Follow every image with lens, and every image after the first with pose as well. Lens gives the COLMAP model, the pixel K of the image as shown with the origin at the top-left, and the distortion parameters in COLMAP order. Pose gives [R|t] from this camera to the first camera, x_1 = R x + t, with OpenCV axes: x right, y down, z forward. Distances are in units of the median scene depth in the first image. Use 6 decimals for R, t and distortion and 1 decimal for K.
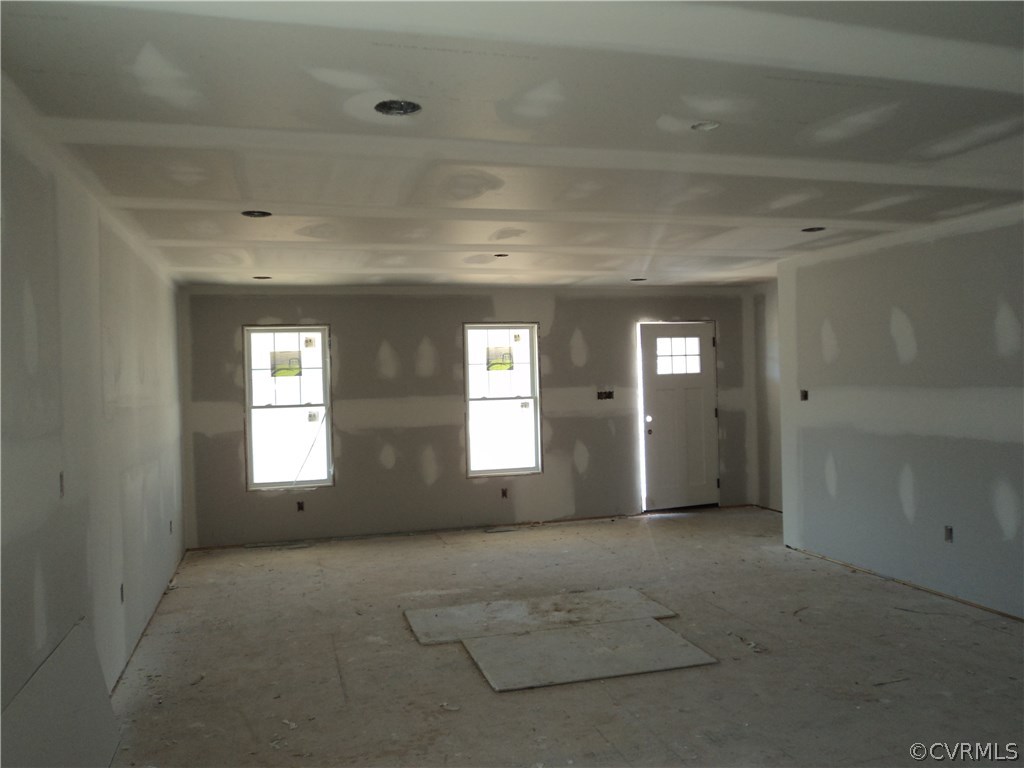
lens RADIAL K [[818.5, 0, 508.8], [0, 818.5, 379.7], [0, 0, 1]] dist [-0.037265, 0.025814]
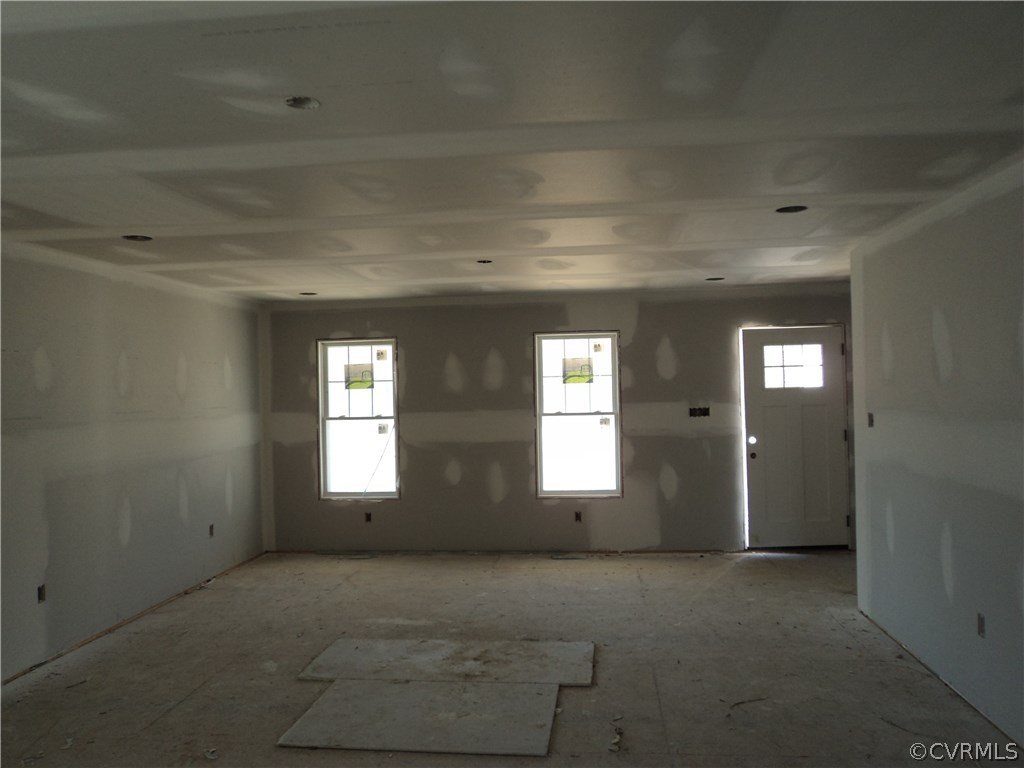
lens RADIAL K [[818.5, 0, 450.7], [0, 818.5, 378.5], [0, 0, 1]] dist [-0.037265, 0.025814]
pose [[0.924751, 0.001455, -0.380570, 0.221342], [-0.004770, 0.999958, -0.007767, -0.009426], [0.380542, 0.008998, 0.924720, 0.099730]]
